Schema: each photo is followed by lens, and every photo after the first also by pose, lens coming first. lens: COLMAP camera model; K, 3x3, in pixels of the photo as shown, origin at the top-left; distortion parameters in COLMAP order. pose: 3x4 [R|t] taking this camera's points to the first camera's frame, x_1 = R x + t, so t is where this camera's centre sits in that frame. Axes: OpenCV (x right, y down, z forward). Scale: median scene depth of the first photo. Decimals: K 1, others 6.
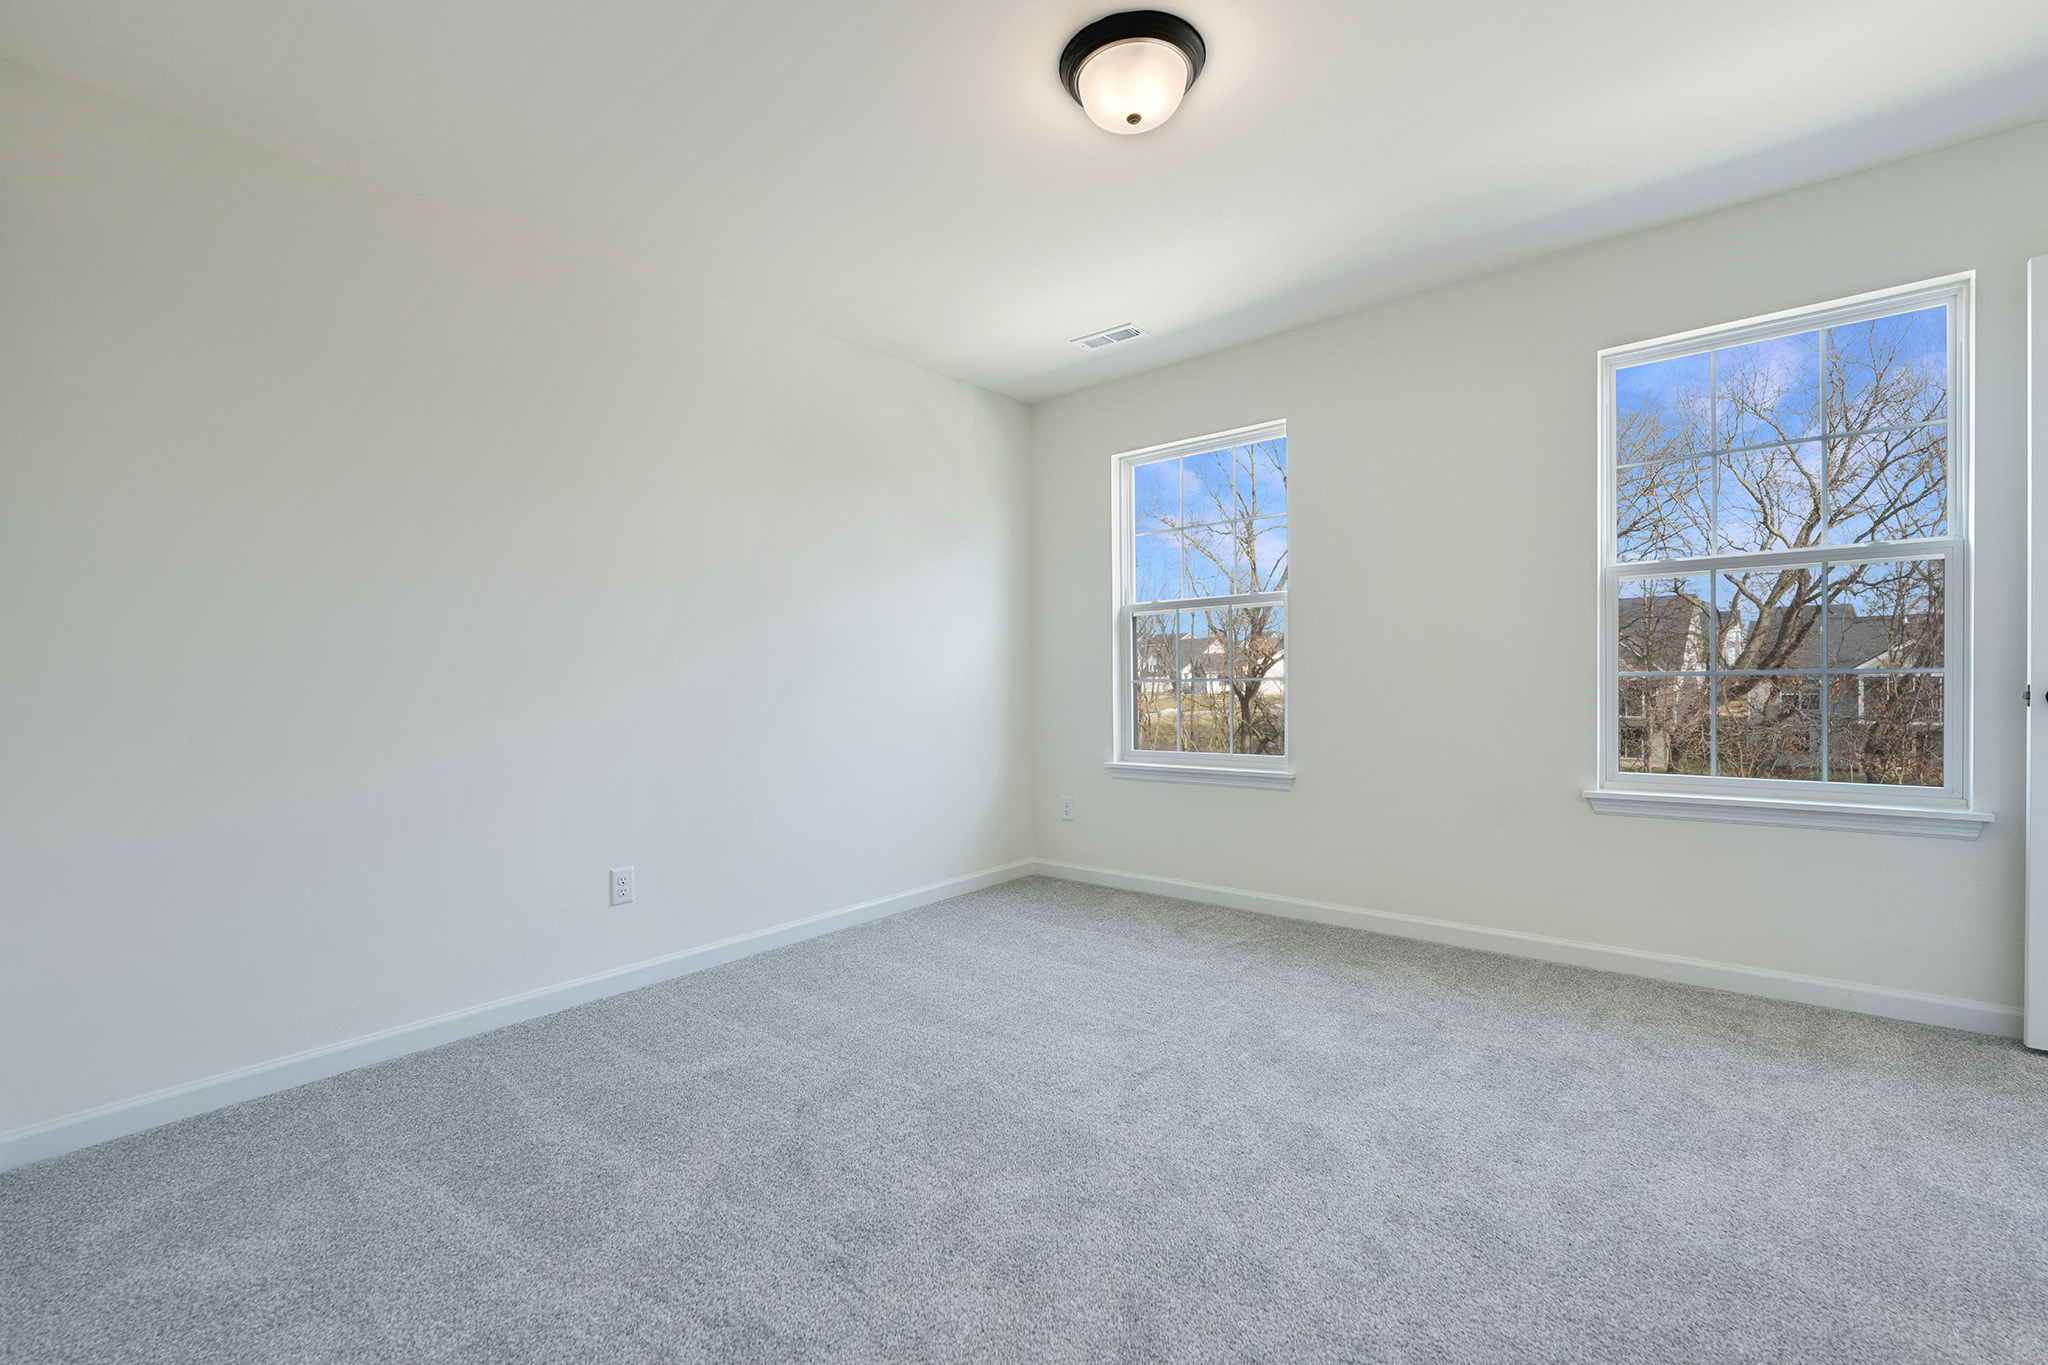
lens RADIAL K [[844.2, 0, 1020.0], [0, 844.2, 692.0], [0, 0, 1]] dist [-0.005797, -0.002433]
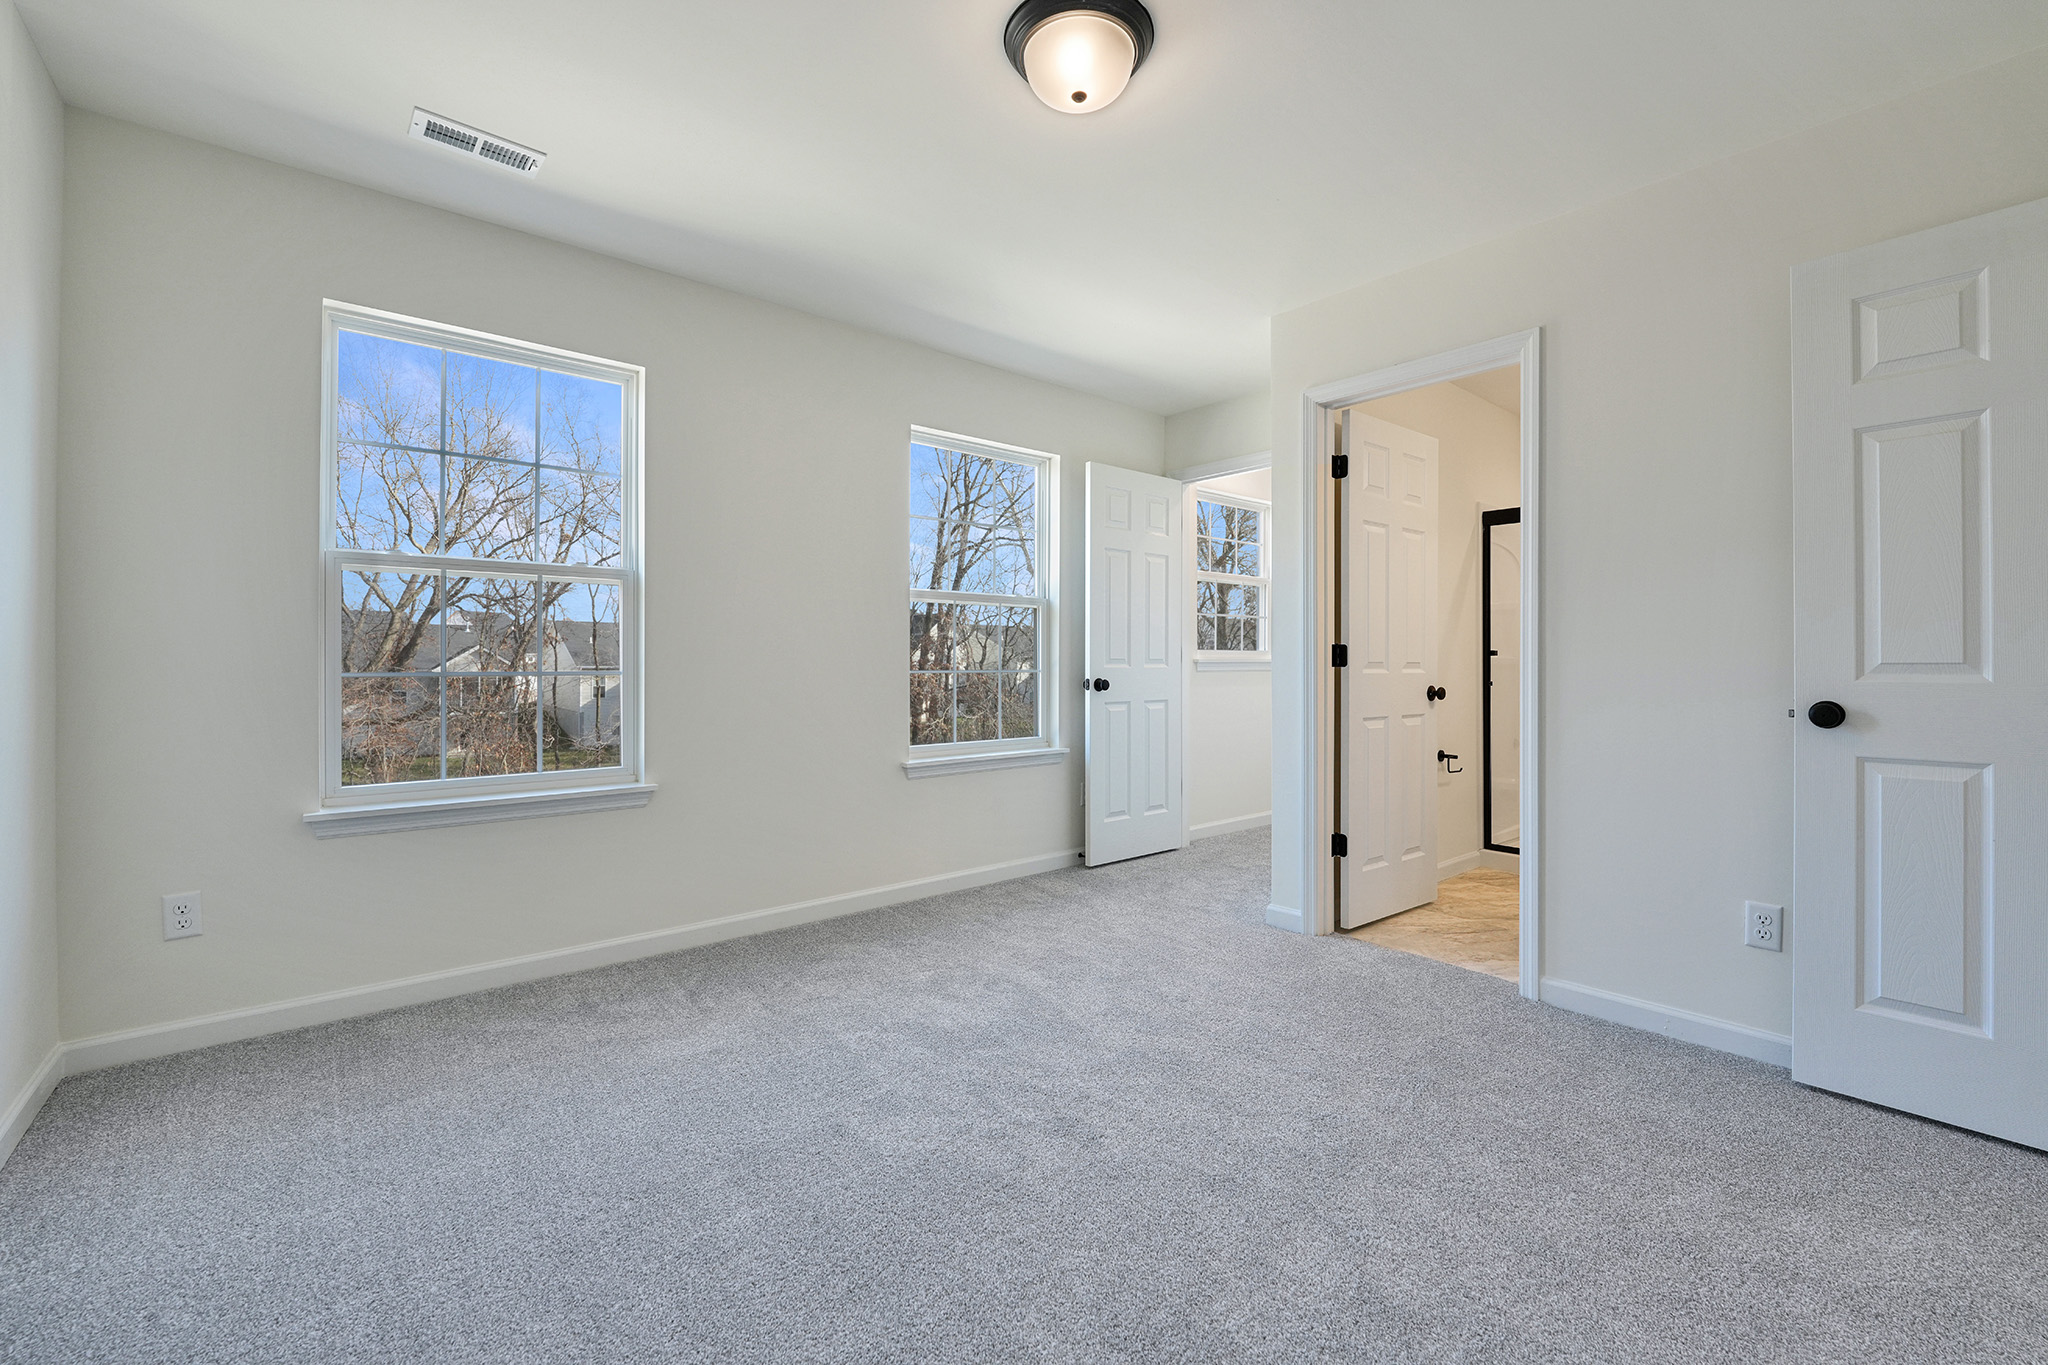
lens RADIAL K [[844.2, 0, 1017.5], [0, 844.2, 662.6], [0, 0, 1]] dist [-0.005797, -0.002433]
pose [[0.165707, 0.020804, 0.985956, -0.556521], [0.006146, 0.999736, -0.022128, -0.003725], [-0.986156, 0.009727, 0.165535, 0.614857]]
